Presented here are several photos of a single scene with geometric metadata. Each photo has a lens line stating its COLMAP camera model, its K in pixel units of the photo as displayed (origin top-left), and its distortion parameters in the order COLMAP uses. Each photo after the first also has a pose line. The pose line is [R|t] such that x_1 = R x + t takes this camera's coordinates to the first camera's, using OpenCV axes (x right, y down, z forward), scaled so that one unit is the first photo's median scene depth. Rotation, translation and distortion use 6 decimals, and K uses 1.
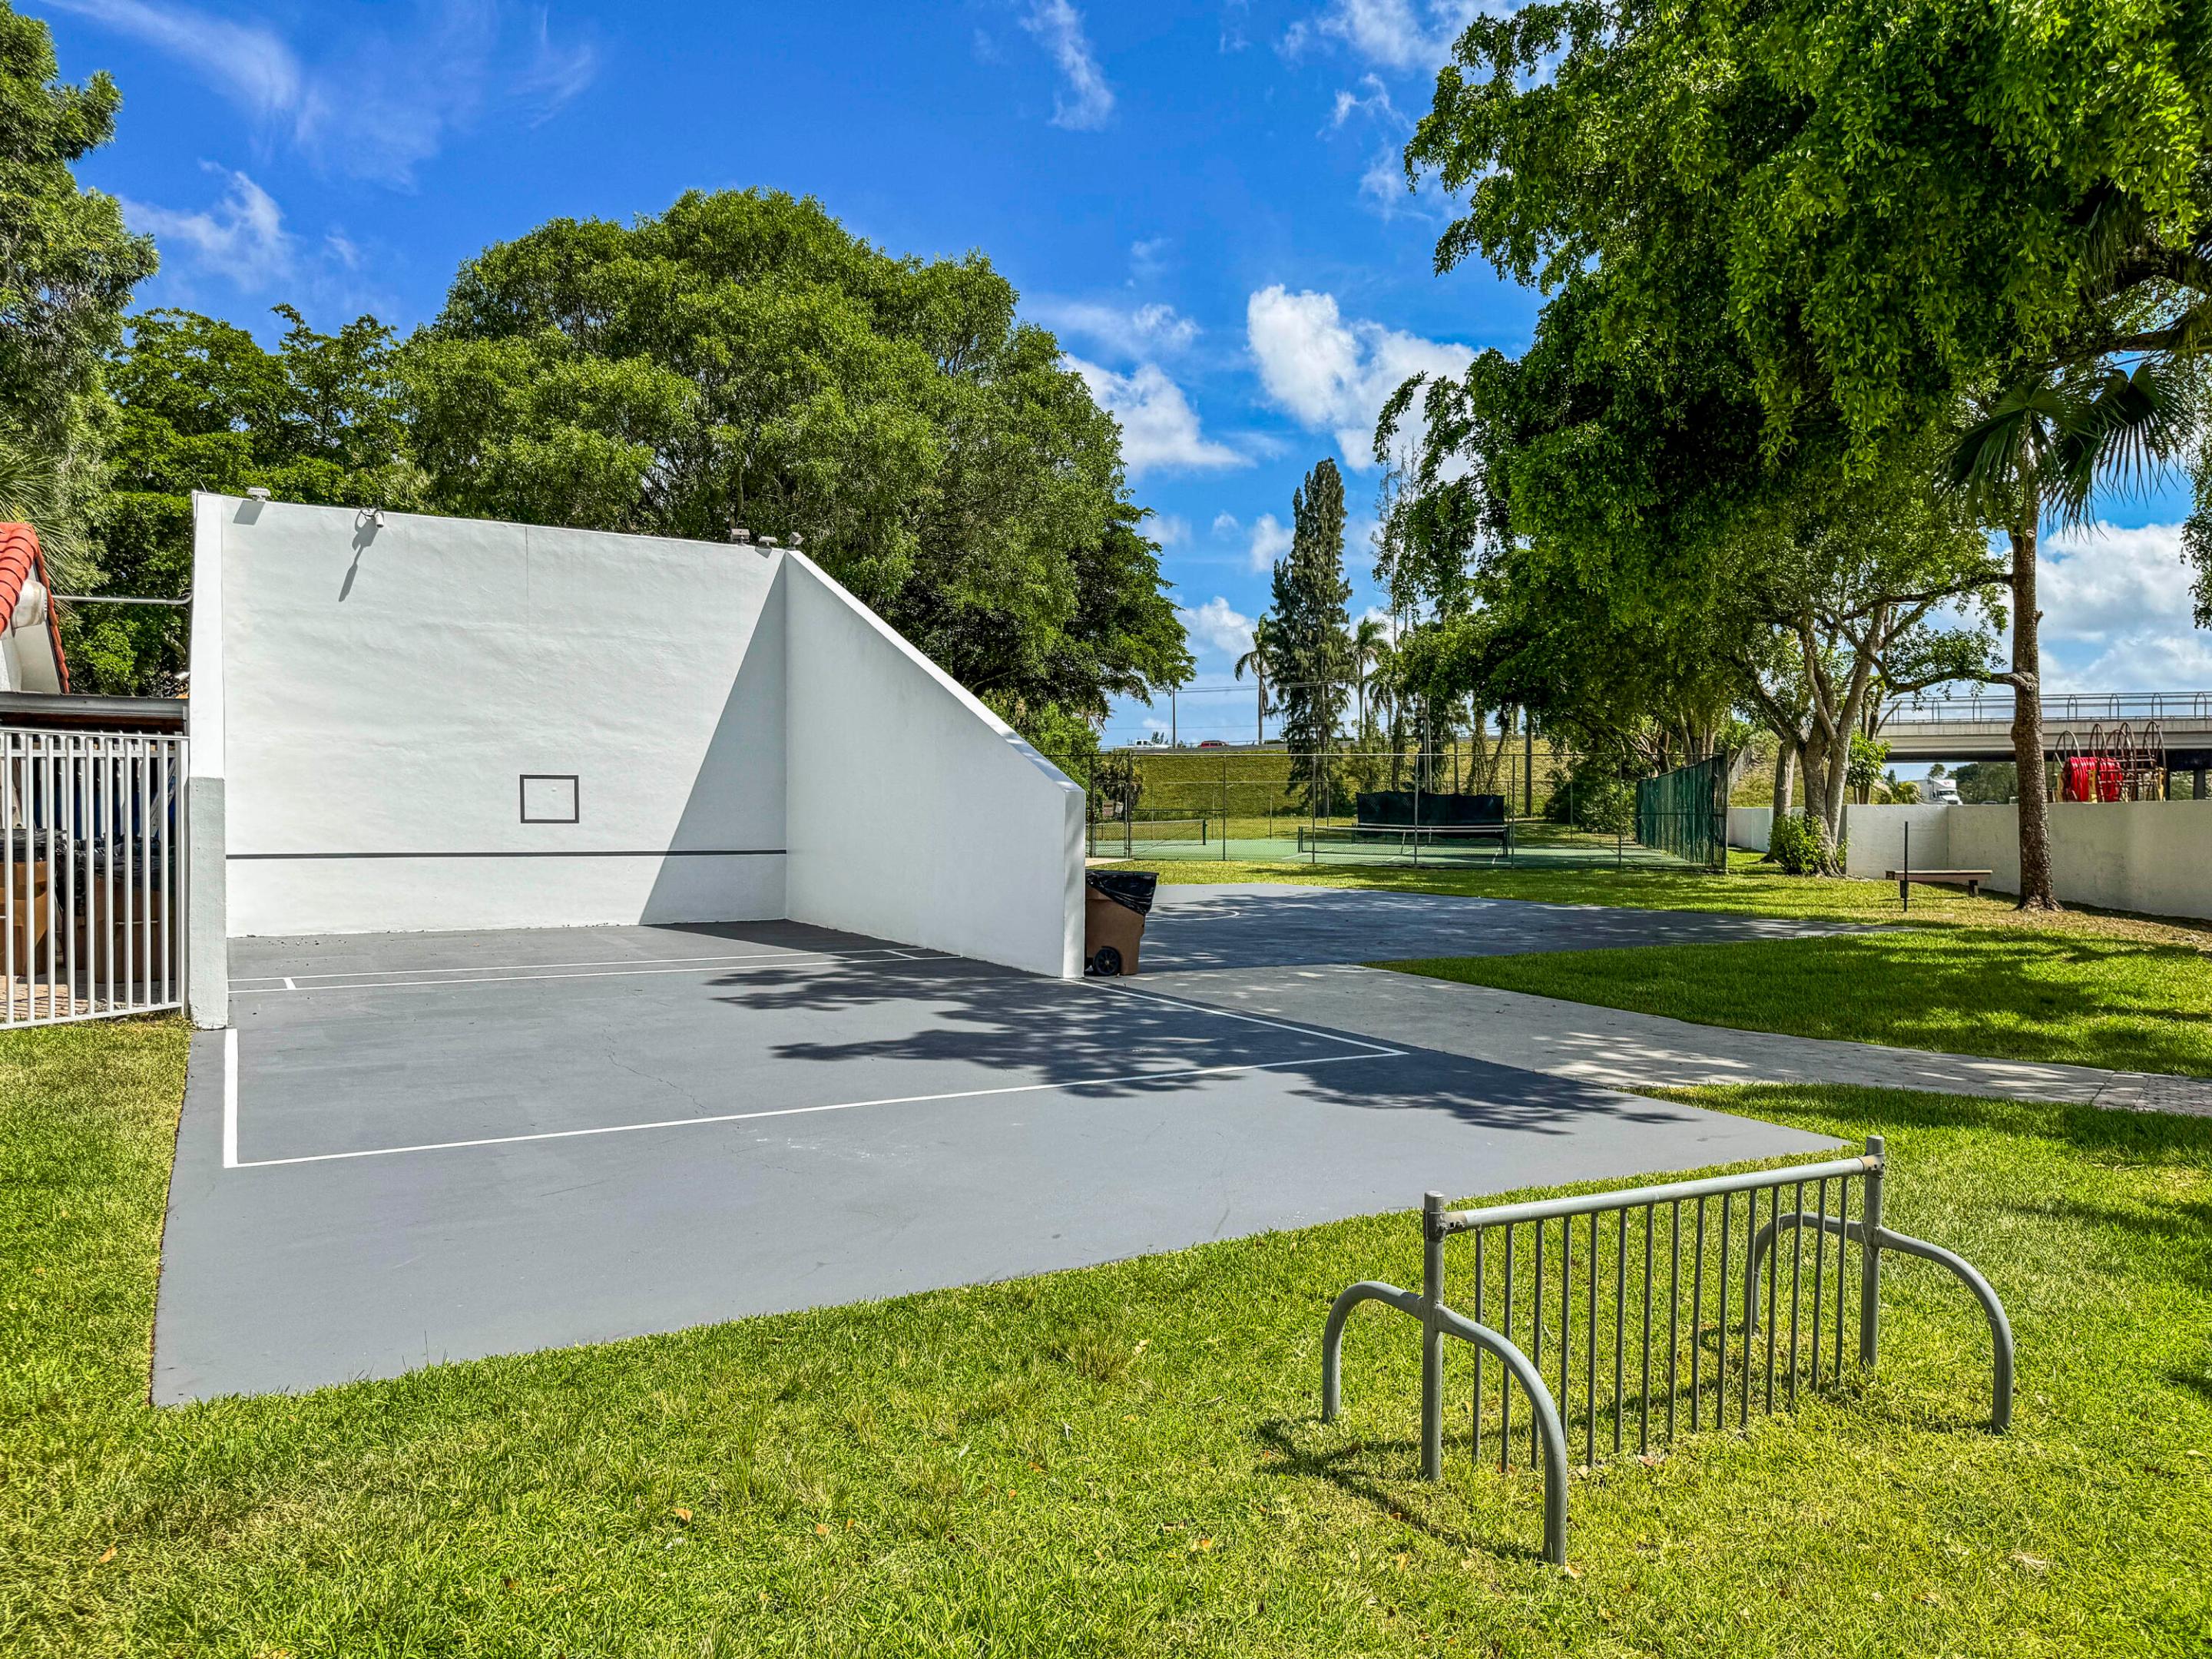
lens RADIAL K [[1561.6, 0, 1107.0], [0, 1561.6, 832.1], [0, 0, 1]] dist [-0.003361, -0.000053]
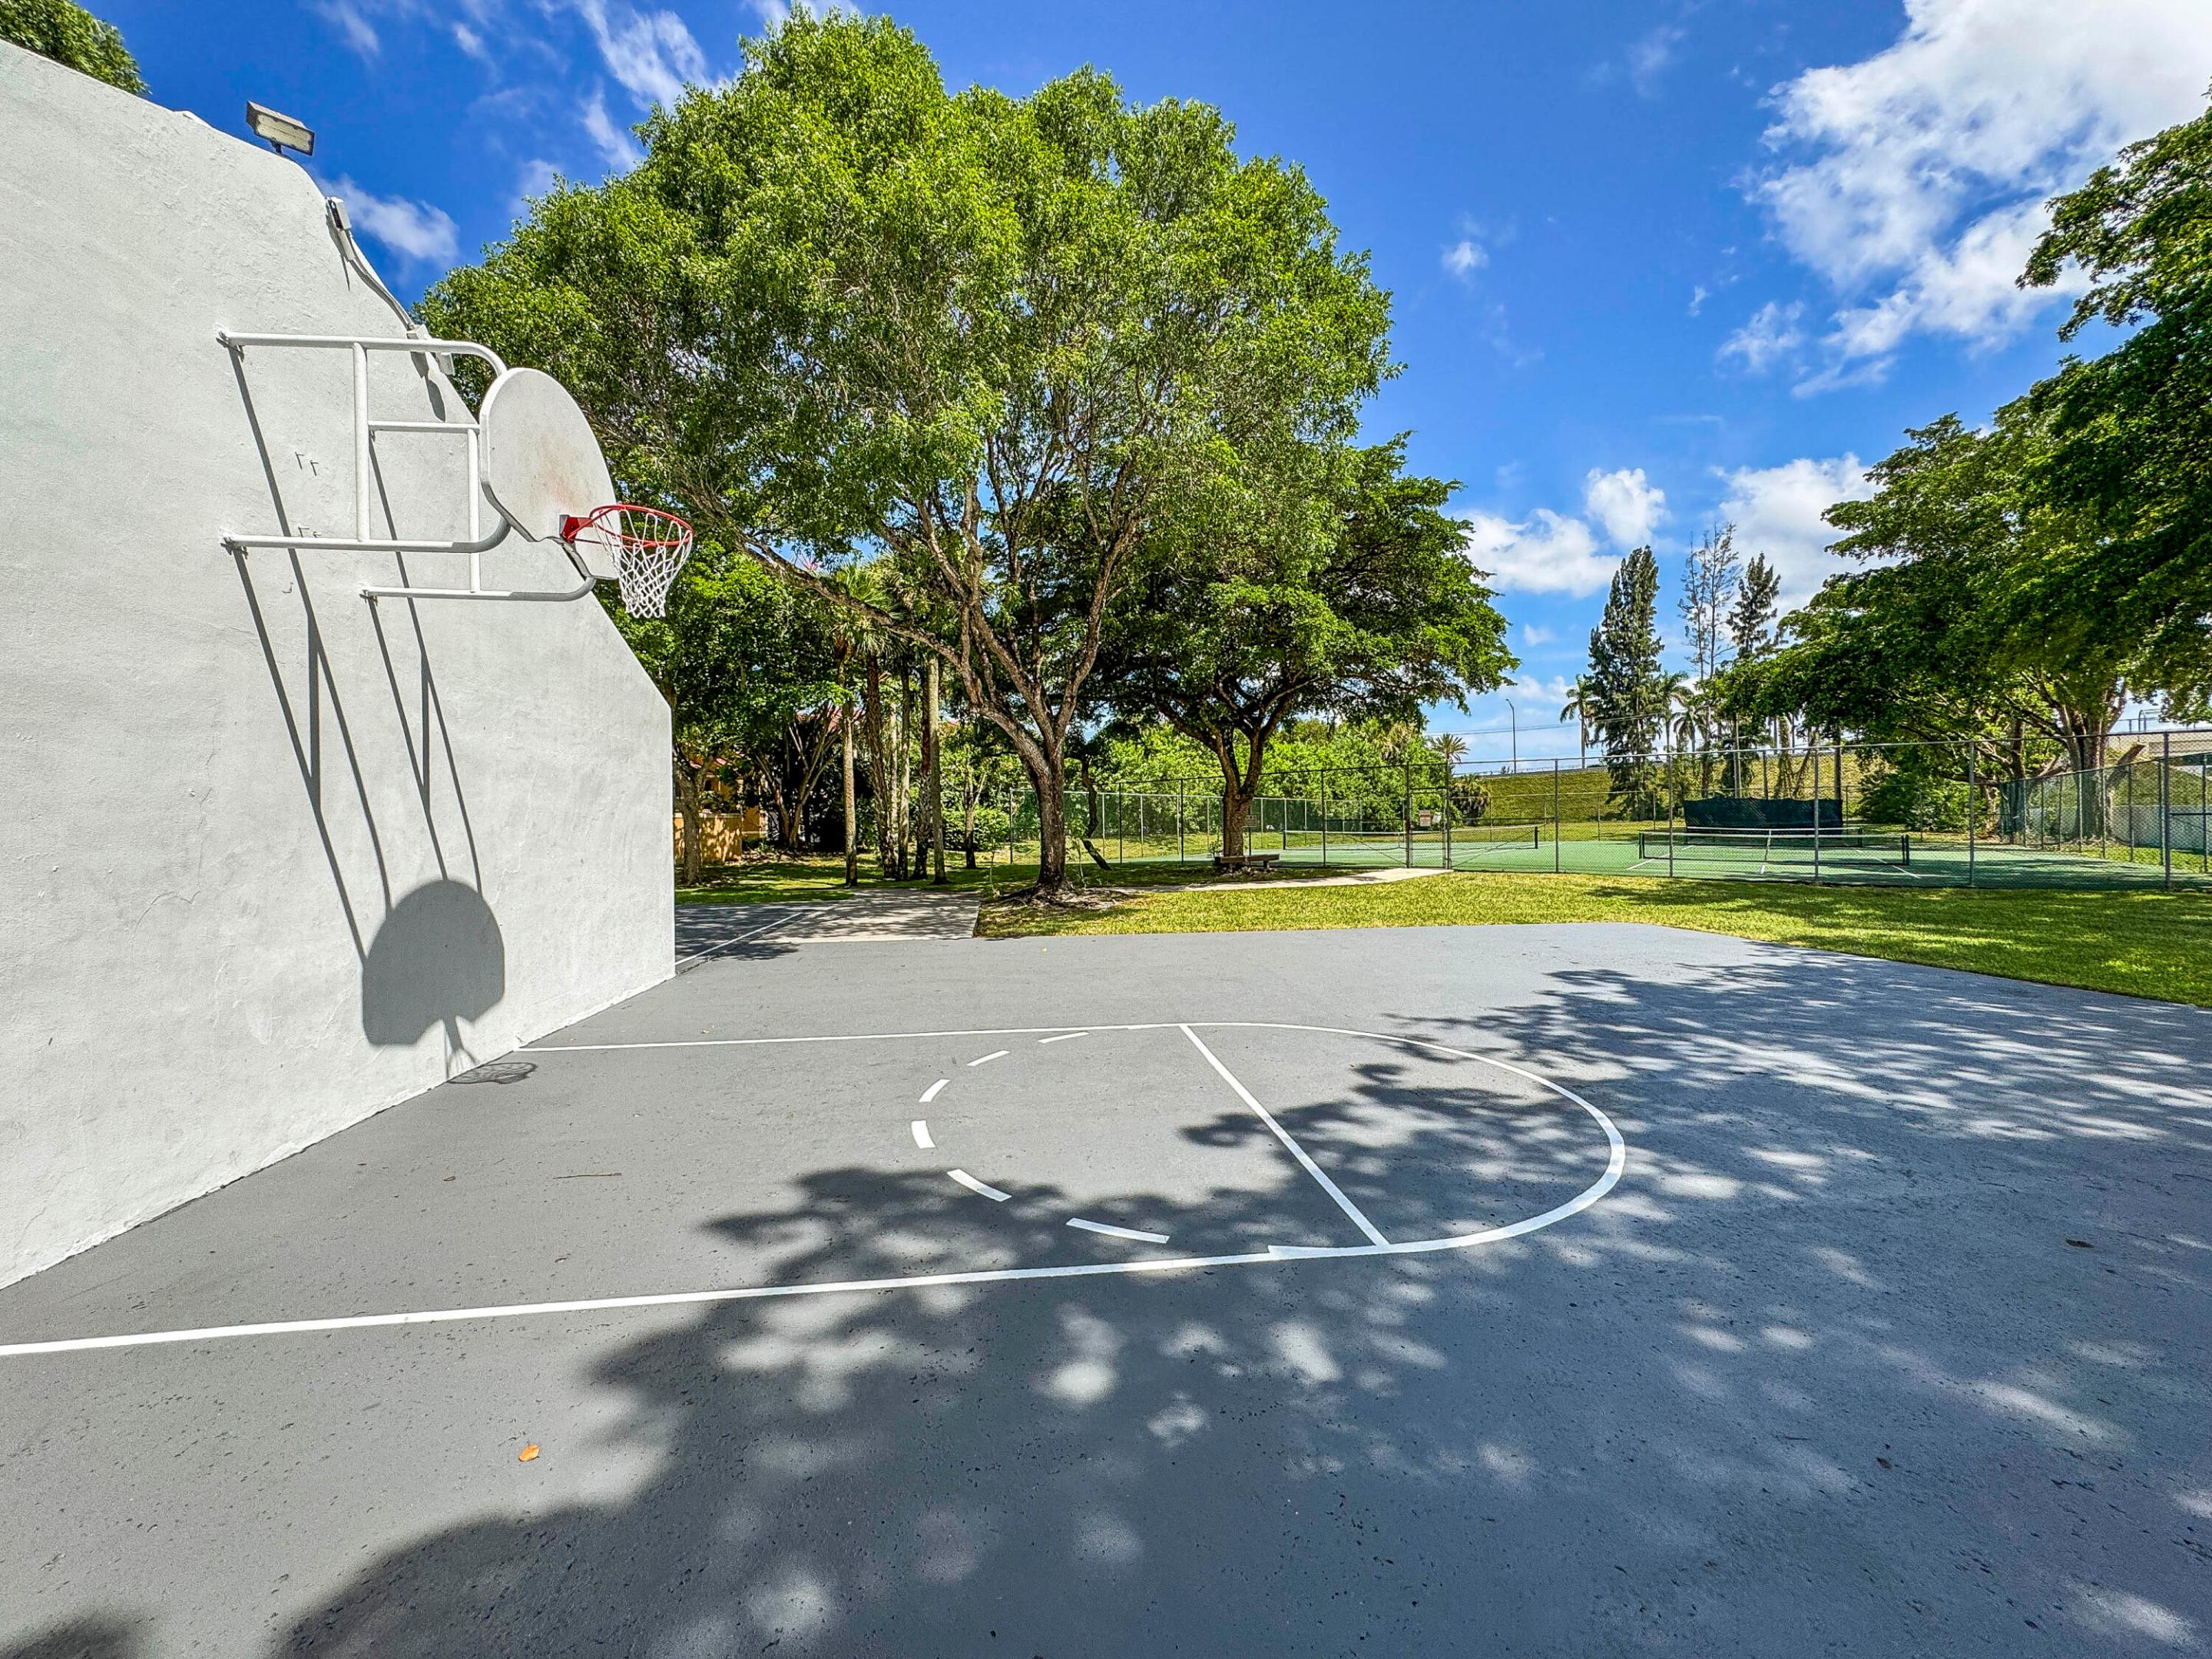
lens RADIAL K [[883.6, 0, 1093.2], [0, 883.6, 834.0], [0, 0, 1]] dist [-0.004475, -0.000154]
pose [[0.918553, -0.011421, -0.395133, 0.010457], [0.011635, 0.999931, -0.001854, -0.002565], [0.395127, -0.002894, 0.918622, 0.146929]]
